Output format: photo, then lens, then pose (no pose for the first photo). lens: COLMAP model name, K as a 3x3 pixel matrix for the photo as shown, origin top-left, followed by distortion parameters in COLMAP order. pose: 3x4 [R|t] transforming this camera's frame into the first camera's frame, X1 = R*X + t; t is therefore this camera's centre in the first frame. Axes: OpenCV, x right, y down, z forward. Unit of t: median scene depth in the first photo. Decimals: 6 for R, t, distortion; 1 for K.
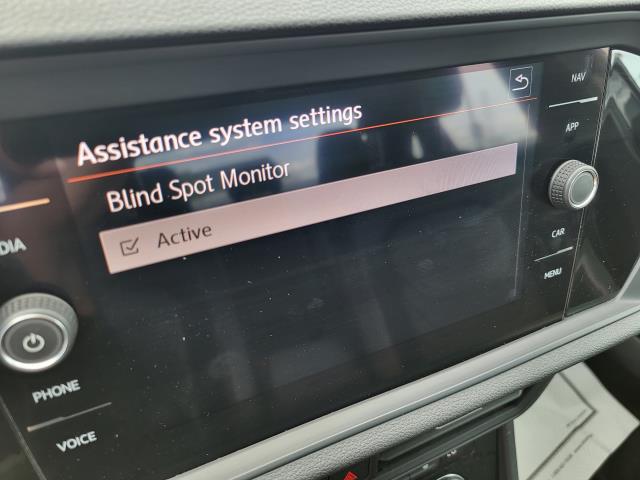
lens RADIAL K [[482.8, 0, 319.7], [0, 482.8, 236.4], [0, 0, 1]] dist [0.047090, -0.023928]
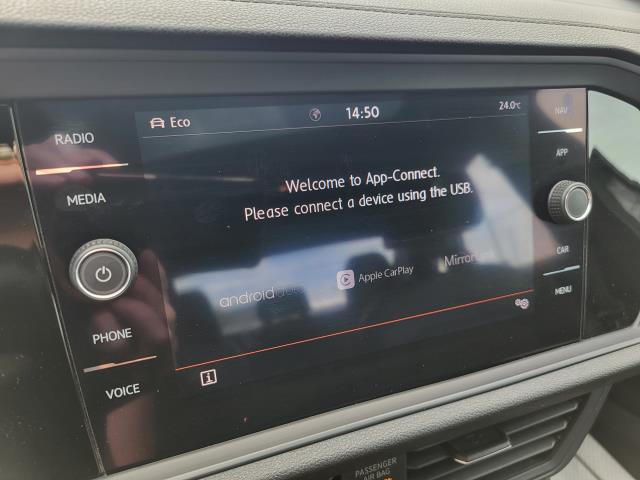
lens RADIAL K [[482.8, 0, 321.2], [0, 482.8, 246.0], [0, 0, 1]] dist [0.047090, -0.023928]
pose [[0.998591, -0.004687, -0.052860, 0.010218], [-0.008628, 0.968496, -0.248878, 0.367628], [0.052361, 0.248984, 0.967091, -0.119461]]
